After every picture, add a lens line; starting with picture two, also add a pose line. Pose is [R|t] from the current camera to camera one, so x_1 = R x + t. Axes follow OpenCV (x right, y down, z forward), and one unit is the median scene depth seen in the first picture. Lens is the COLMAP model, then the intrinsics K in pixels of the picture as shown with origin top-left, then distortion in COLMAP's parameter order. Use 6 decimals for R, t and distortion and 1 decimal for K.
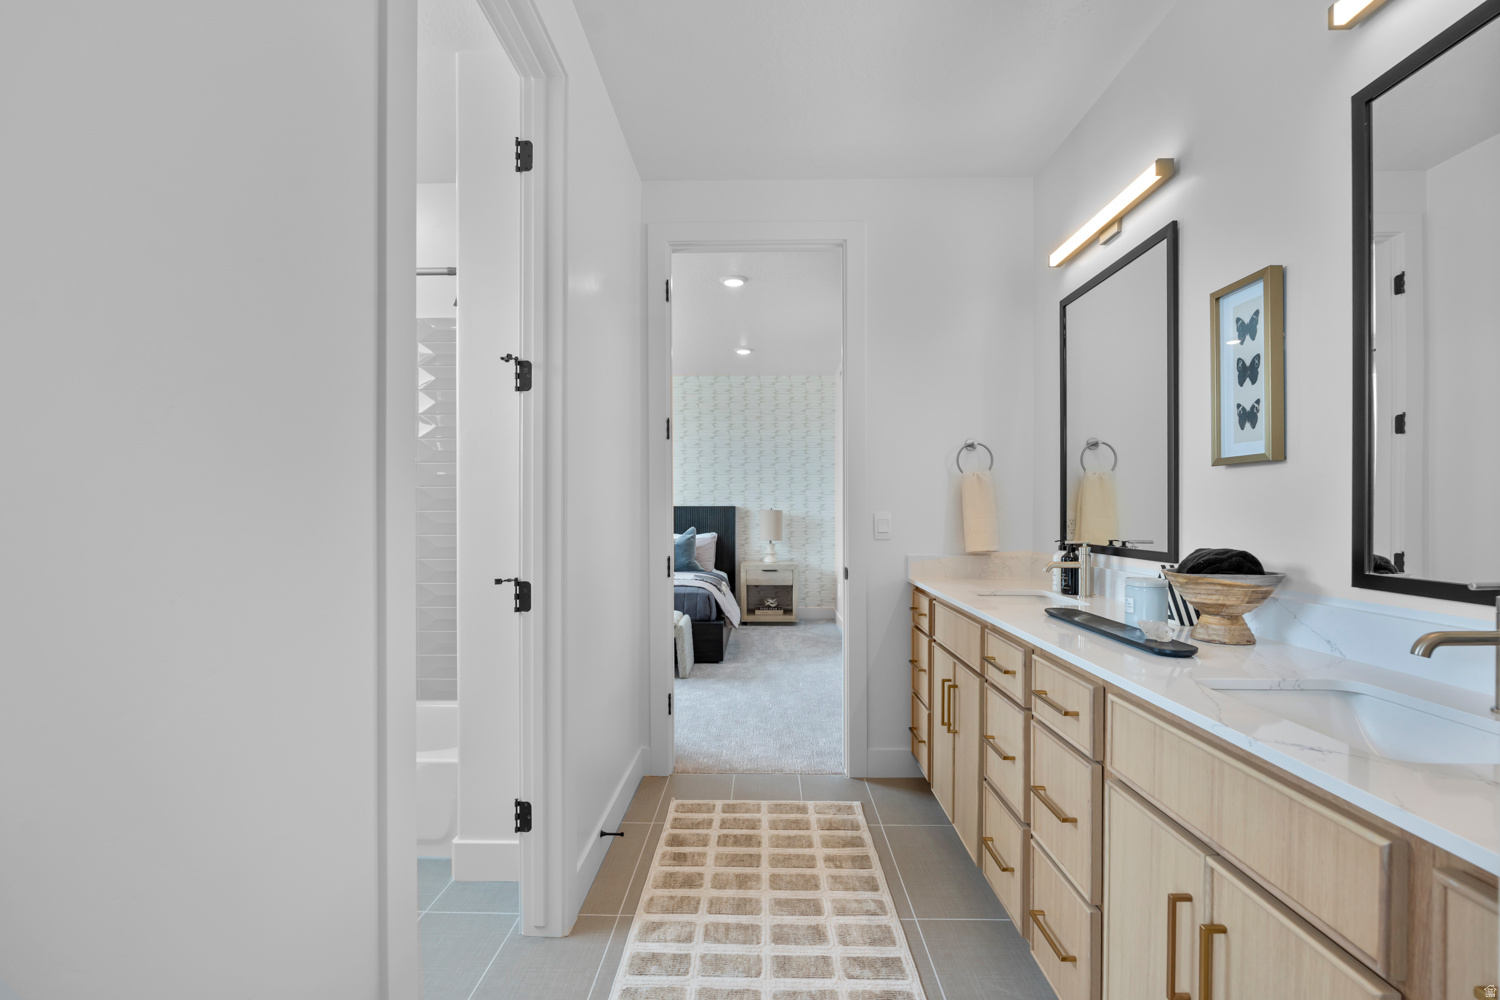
lens RADIAL K [[660.8, 0, 767.1], [0, 660.8, 507.5], [0, 0, 1]] dist [-0.009905, 0.001813]
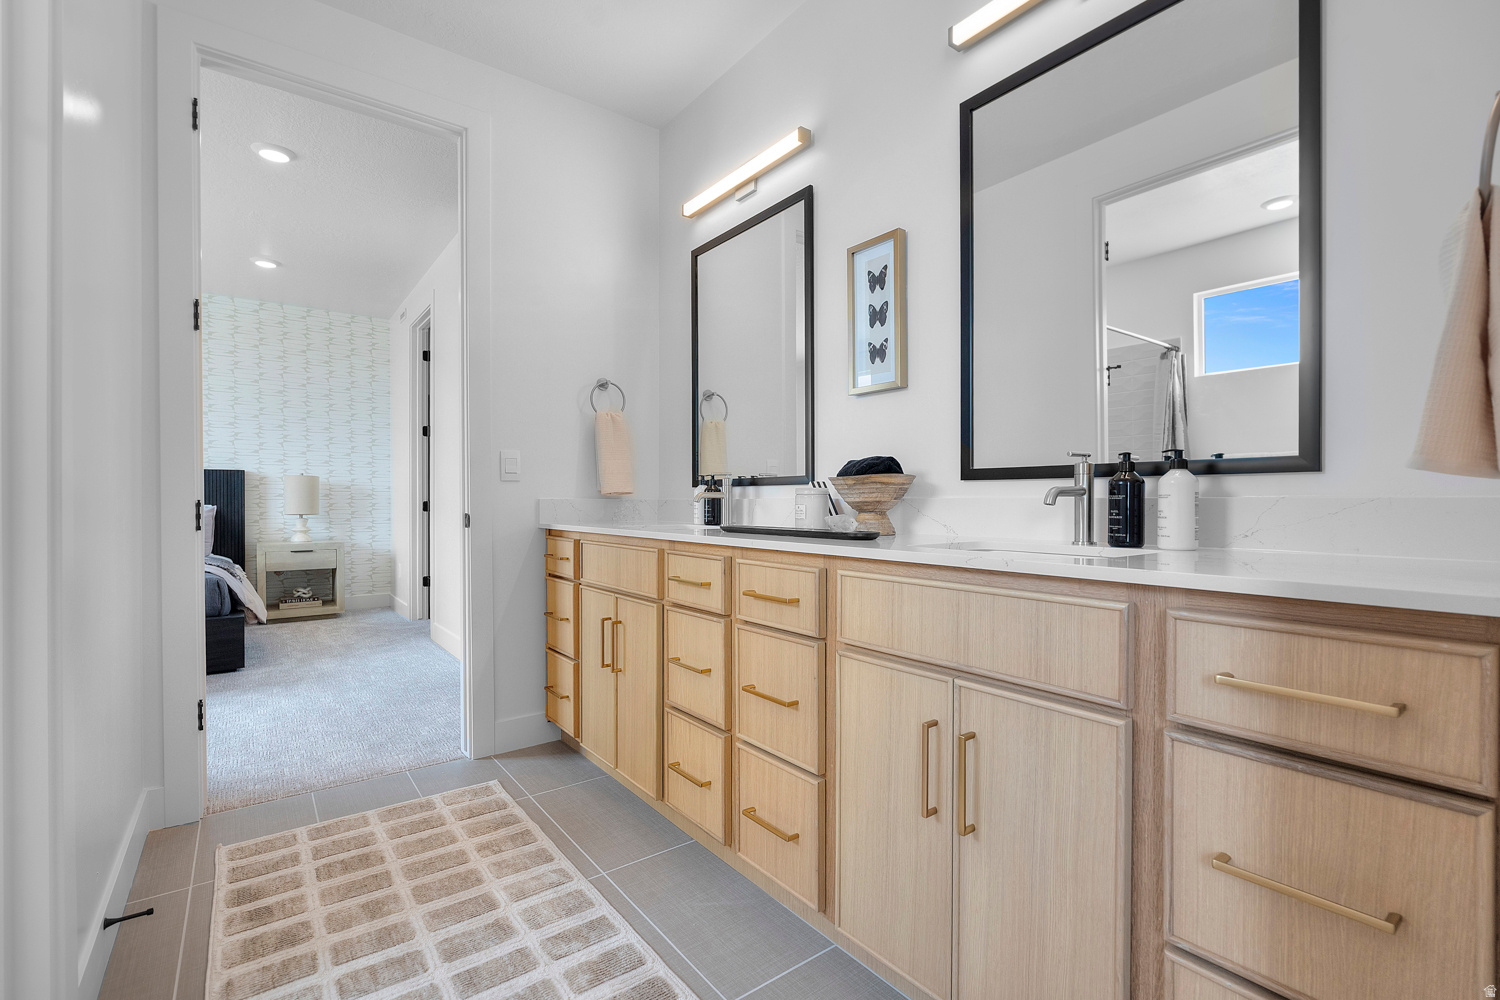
lens RADIAL K [[660.8, 0, 757.3], [0, 660.8, 496.9], [0, 0, 1]] dist [-0.009905, 0.001813]
pose [[0.788770, -0.002672, 0.614683, -0.120512], [0.003896, 0.999992, -0.000653, 0.080117], [-0.614677, 0.002910, 0.788774, 0.113274]]
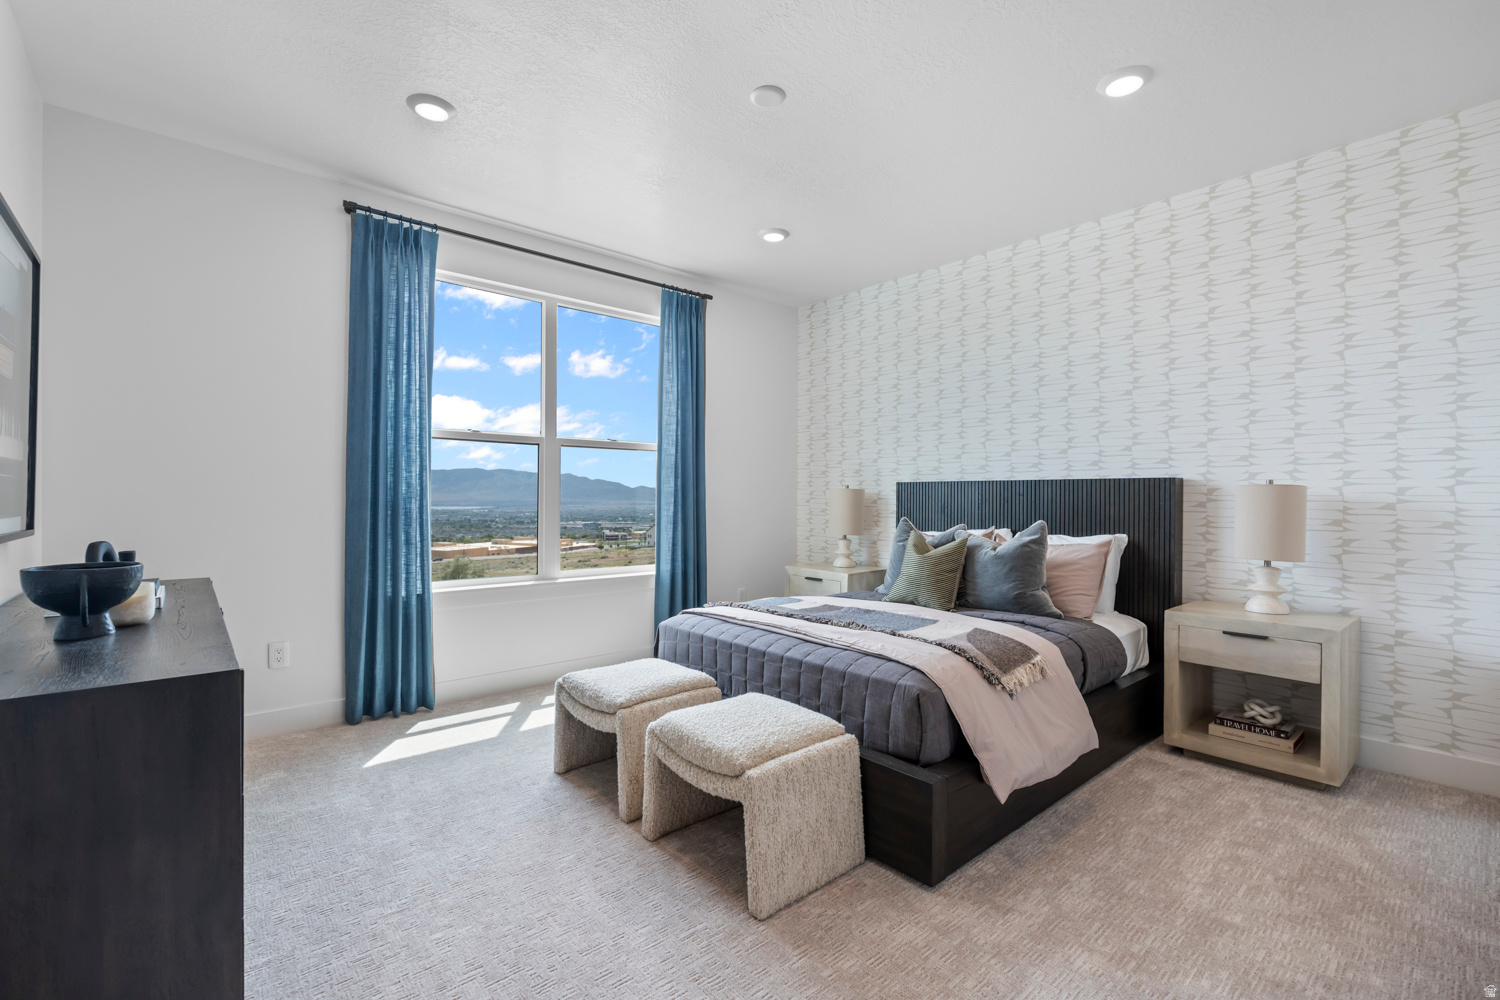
lens RADIAL K [[660.8, 0, 758.9], [0, 660.8, 501.1], [0, 0, 1]] dist [-0.009905, 0.001813]
pose [[0.663631, 0.003792, -0.748050, 0.251223], [-0.005117, 0.999987, 0.000530, 0.039071], [0.748042, 0.003476, 0.663642, 1.245630]]
